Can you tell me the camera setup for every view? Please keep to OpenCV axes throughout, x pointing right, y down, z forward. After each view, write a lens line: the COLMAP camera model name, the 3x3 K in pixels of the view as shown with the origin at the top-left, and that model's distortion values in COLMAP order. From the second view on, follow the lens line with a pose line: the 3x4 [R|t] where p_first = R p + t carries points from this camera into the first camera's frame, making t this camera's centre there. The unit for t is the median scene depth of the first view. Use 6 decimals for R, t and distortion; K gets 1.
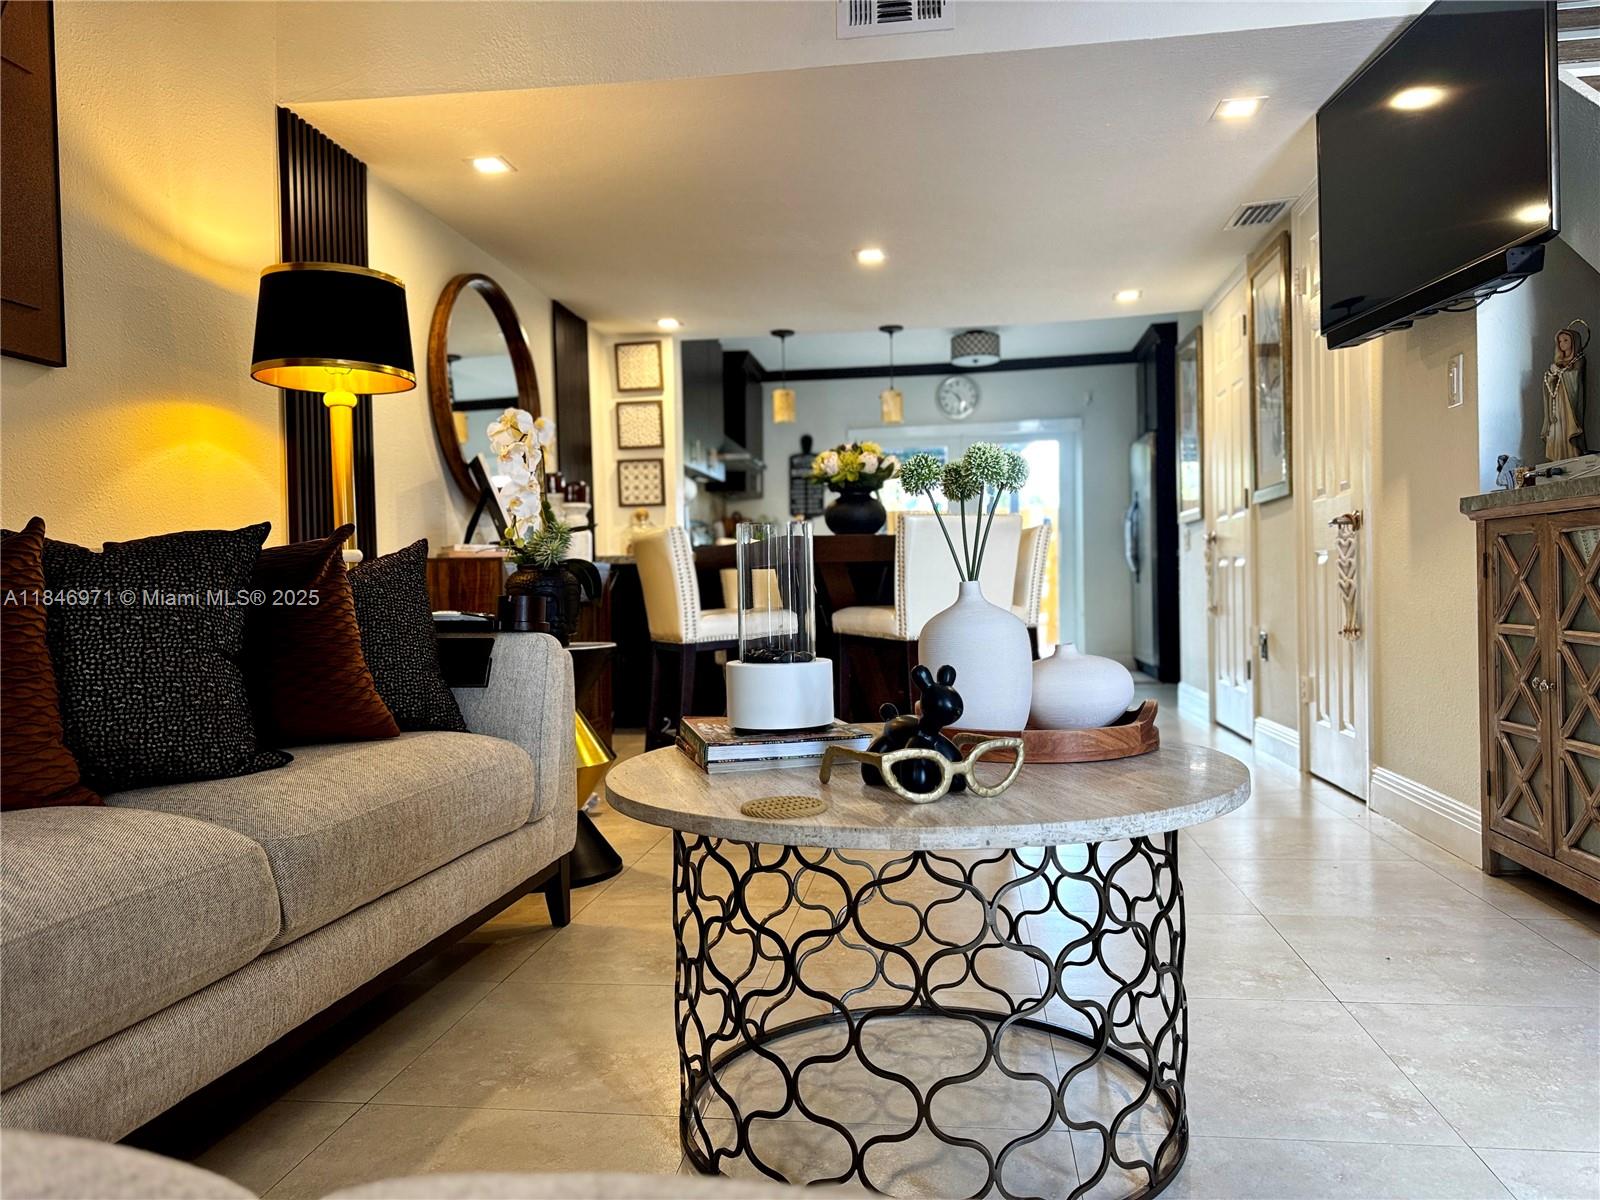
lens RADIAL K [[1134.4, 0, 808.7], [0, 1134.4, 605.6], [0, 0, 1]] dist [0.039782, -0.047008]
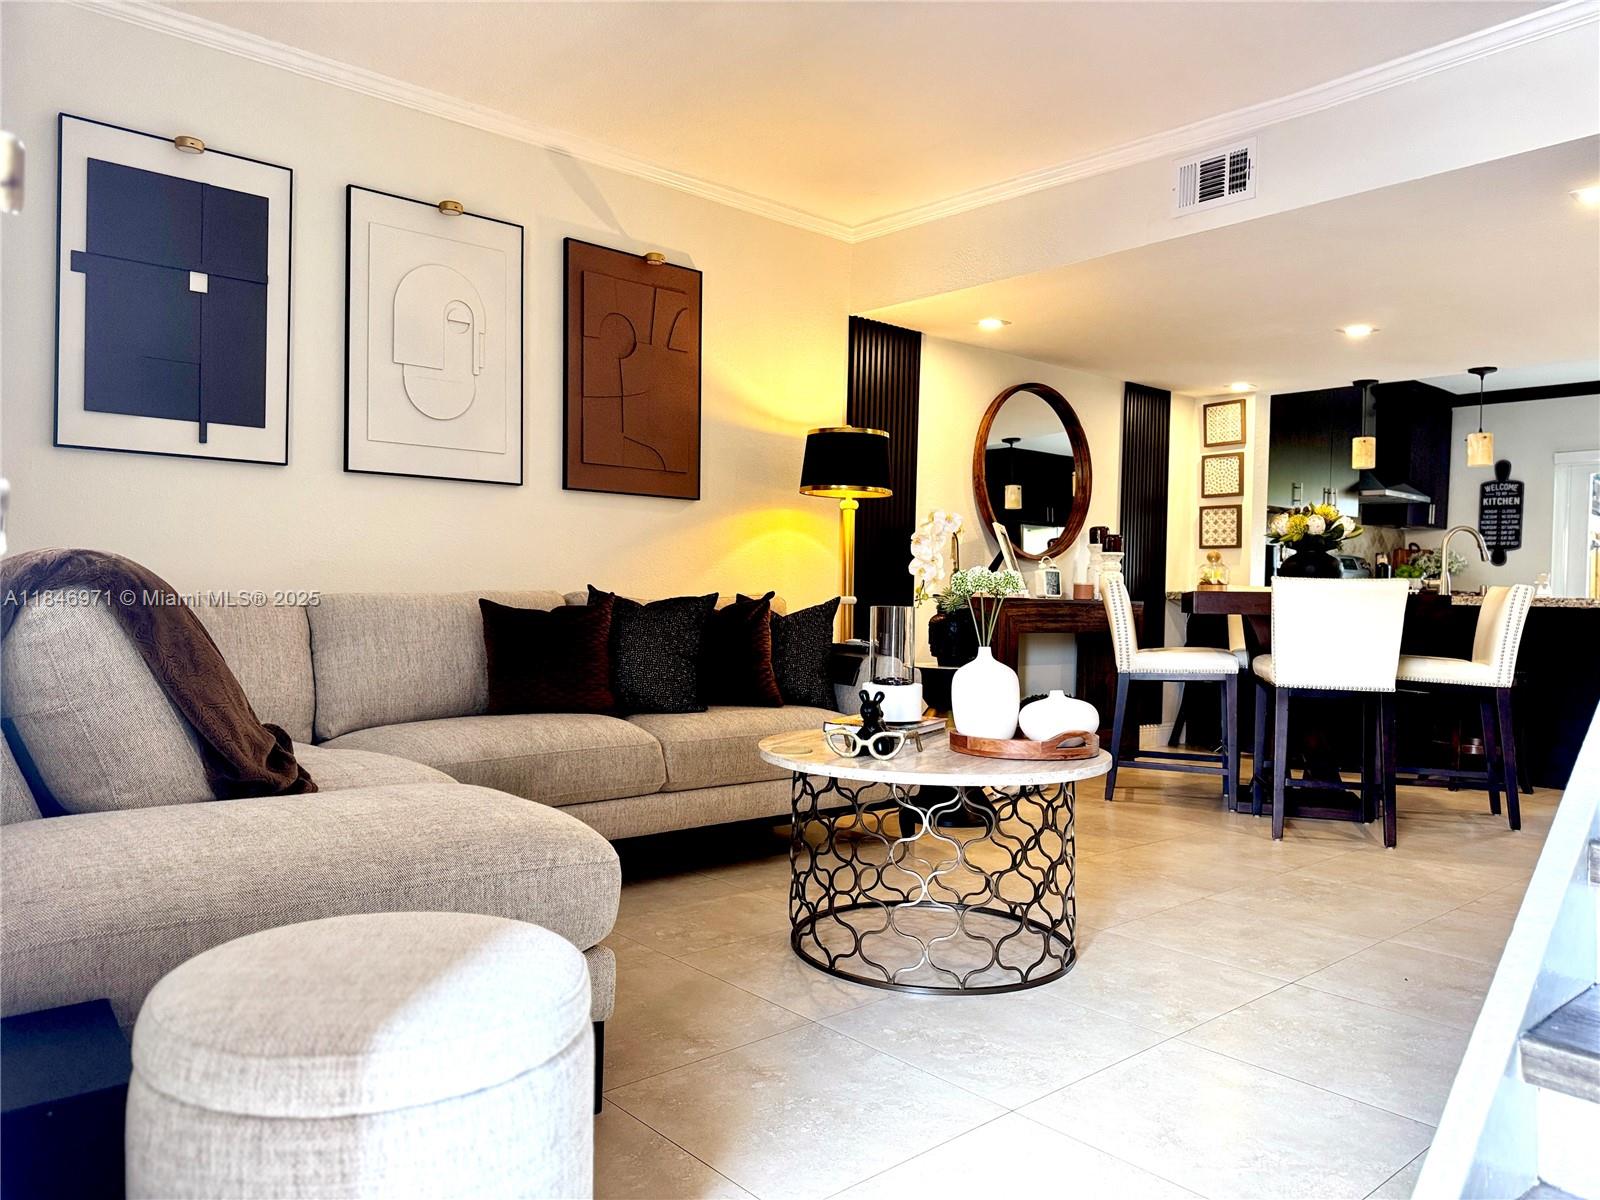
lens RADIAL K [[1134.4, 0, 790.6], [0, 1134.4, 608.0], [0, 0, 1]] dist [0.039782, -0.047008]
pose [[0.744120, 0.048991, -0.666247, 0.297794], [-0.049845, 0.998599, 0.017759, -0.027160], [0.666183, 0.019994, 0.745520, -0.127091]]
